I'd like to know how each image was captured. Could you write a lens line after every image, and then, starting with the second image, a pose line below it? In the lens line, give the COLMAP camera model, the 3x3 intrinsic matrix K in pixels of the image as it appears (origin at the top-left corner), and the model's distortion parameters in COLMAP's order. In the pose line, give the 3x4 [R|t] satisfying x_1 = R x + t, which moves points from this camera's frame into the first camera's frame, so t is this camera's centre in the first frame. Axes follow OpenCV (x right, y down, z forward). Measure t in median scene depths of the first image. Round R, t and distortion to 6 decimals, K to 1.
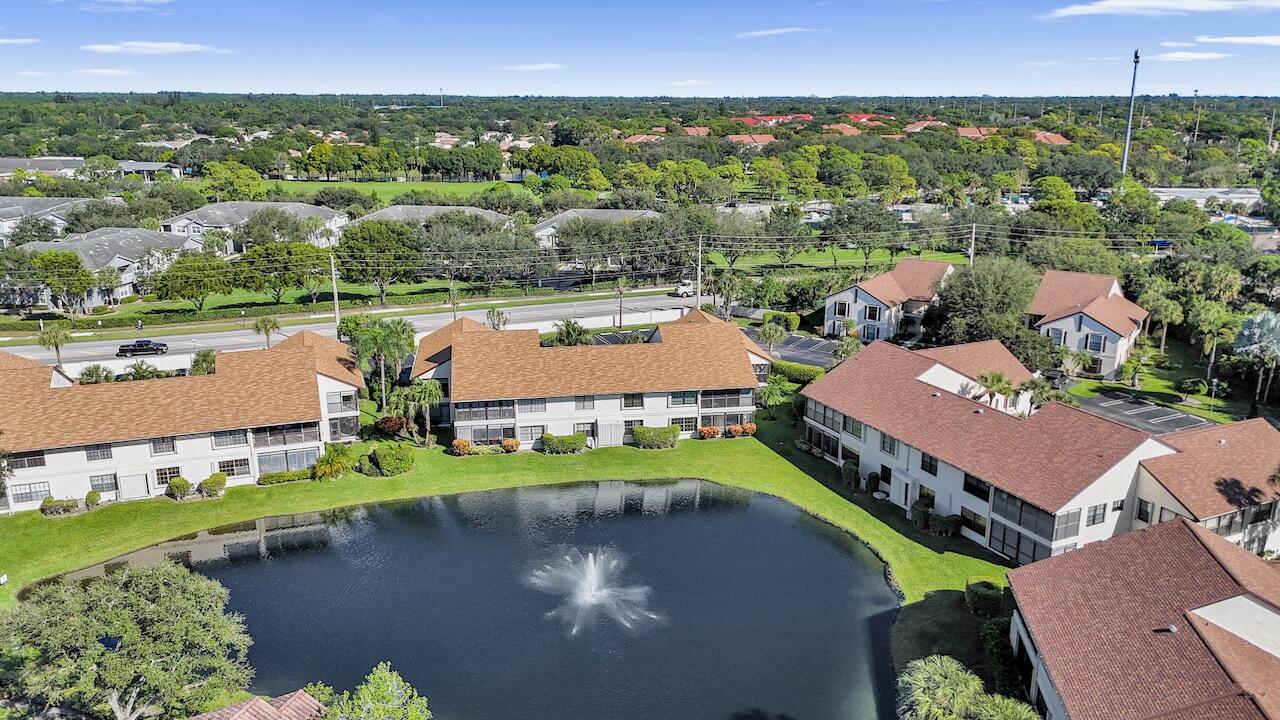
lens RADIAL K [[934.9, 0, 637.7], [0, 934.9, 366.3], [0, 0, 1]] dist [0.070039, -0.072131]
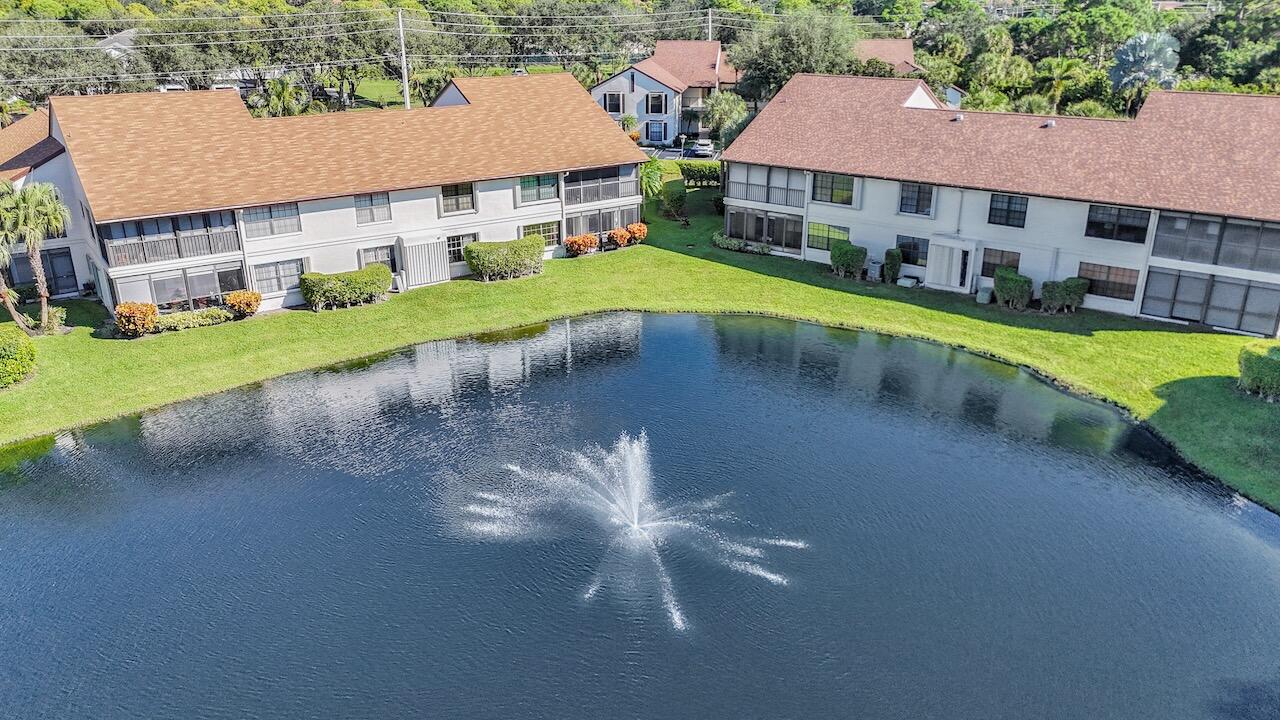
lens RADIAL K [[951.7, 0, 647.9], [0, 951.7, 354.5], [0, 0, 1]] dist [0.118184, -0.178391]
pose [[0.891973, -0.160983, 0.422456, -0.163630], [0.125987, 0.985948, 0.109702, 0.081288], [-0.434179, -0.044627, 0.899720, 0.431670]]
